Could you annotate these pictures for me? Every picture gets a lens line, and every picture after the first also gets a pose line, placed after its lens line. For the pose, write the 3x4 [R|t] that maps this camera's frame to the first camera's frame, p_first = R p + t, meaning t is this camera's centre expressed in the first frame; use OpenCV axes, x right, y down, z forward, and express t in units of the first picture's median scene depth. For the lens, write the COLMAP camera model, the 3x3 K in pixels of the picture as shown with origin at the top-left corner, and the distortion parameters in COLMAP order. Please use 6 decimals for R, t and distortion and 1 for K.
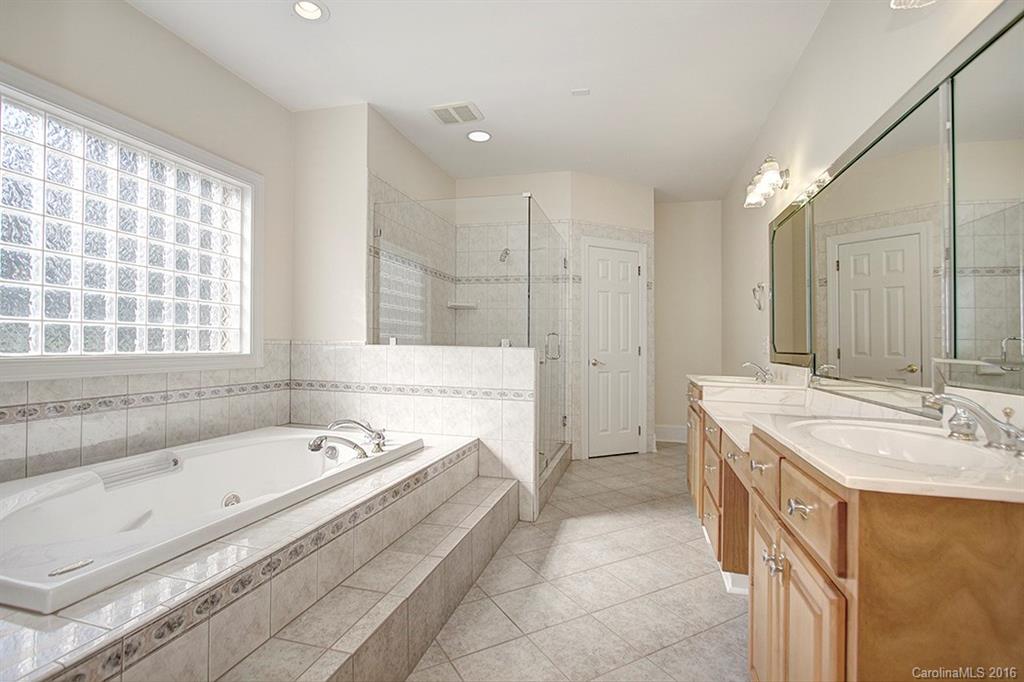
lens RADIAL K [[473.2, 0, 515.9], [0, 473.2, 334.4], [0, 0, 1]] dist [-0.018387, 0.000505]
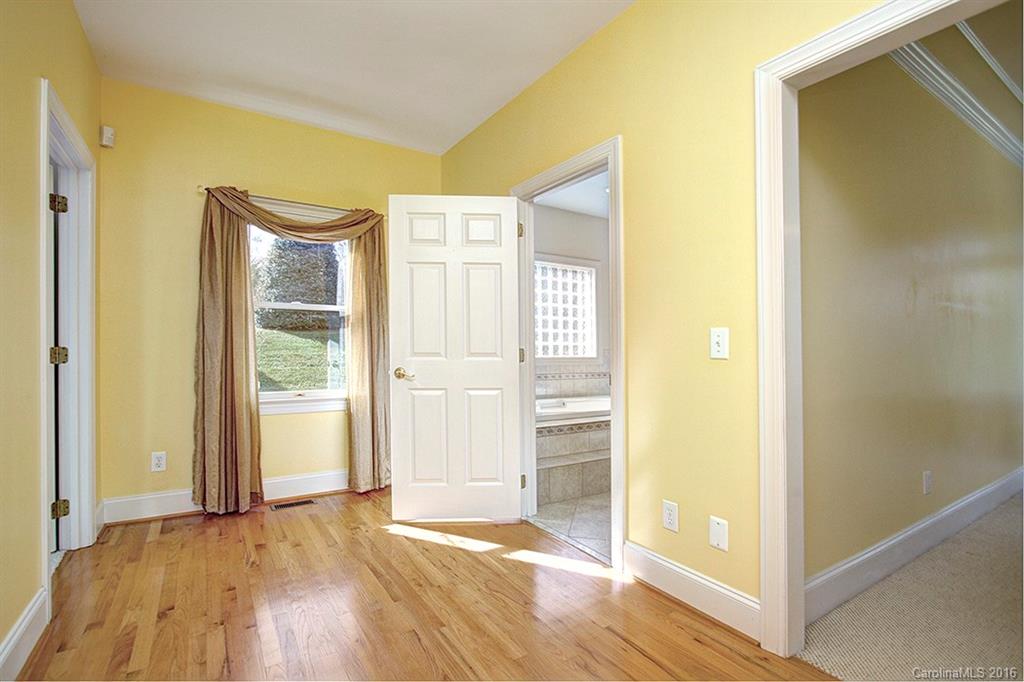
lens RADIAL K [[473.2, 0, 510.0], [0, 473.2, 343.4], [0, 0, 1]] dist [-0.018387, 0.000505]
pose [[0.735889, -0.013818, -0.676962, 0.520525], [0.017395, 0.999848, -0.001500, -0.018667], [0.676879, -0.010672, 0.736017, -0.705562]]
